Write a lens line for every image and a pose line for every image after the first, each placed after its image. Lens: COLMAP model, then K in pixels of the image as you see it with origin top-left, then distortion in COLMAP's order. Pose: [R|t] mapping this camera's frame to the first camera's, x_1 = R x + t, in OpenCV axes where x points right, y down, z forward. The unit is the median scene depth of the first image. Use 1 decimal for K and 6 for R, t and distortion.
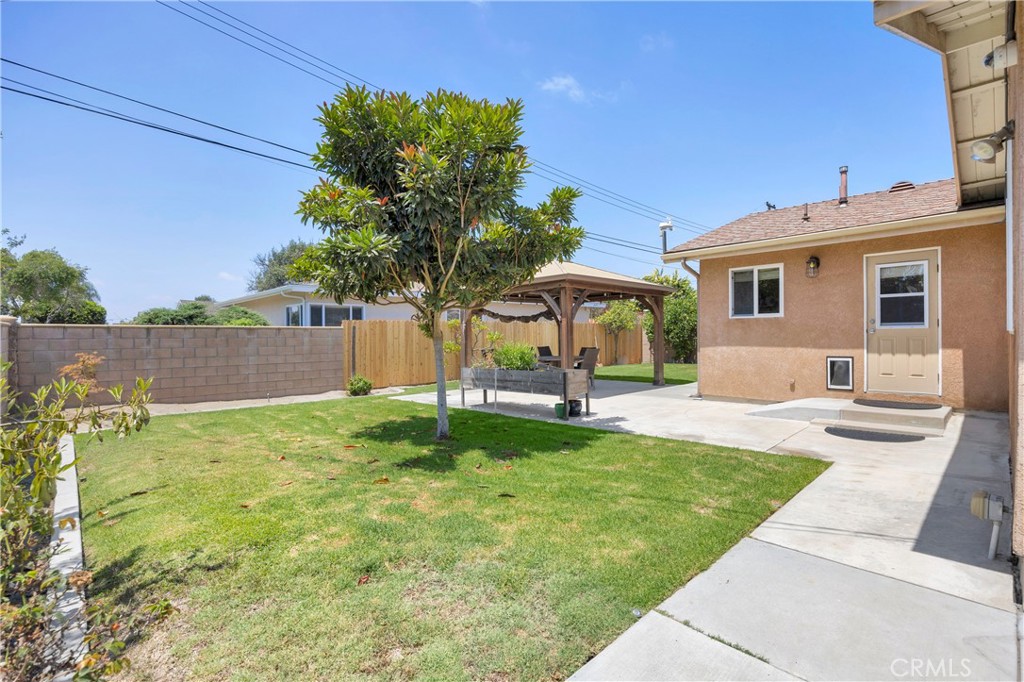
lens RADIAL K [[468.6, 0, 513.6], [0, 468.6, 336.7], [0, 0, 1]] dist [-0.020851, -0.000235]
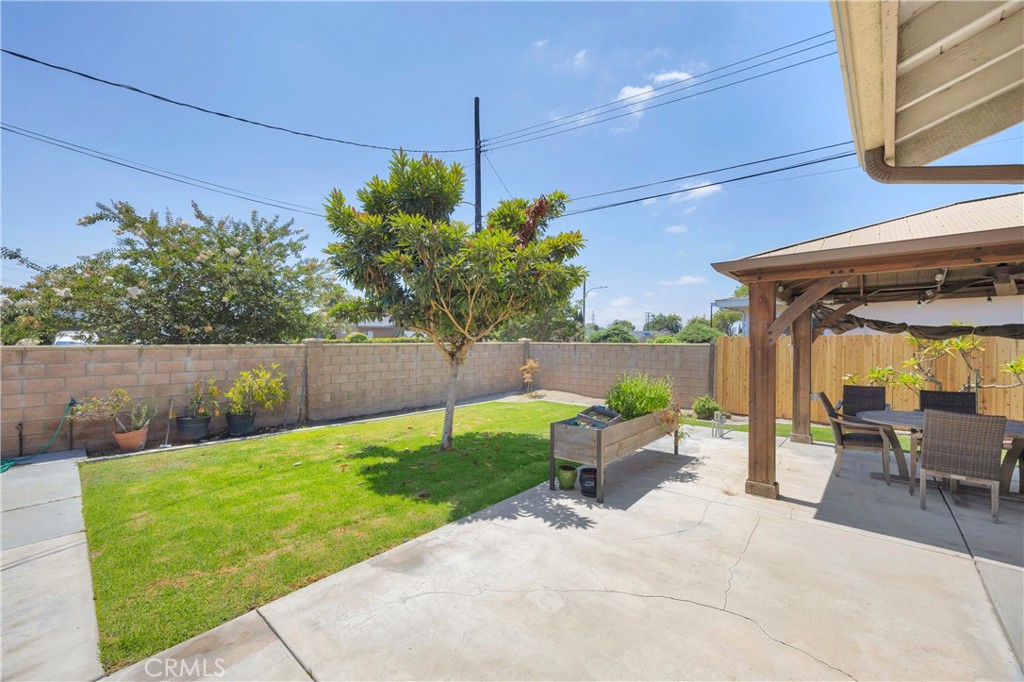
lens RADIAL K [[416.0, 0, 508.1], [0, 416.0, 341.9], [0, 0, 1]] dist [0.015364, 0.000725]
pose [[0.053432, 0.010301, -0.998518, 0.568533], [-0.004679, 0.999938, 0.010065, -0.040107], [0.998561, 0.004134, 0.053476, 0.687512]]
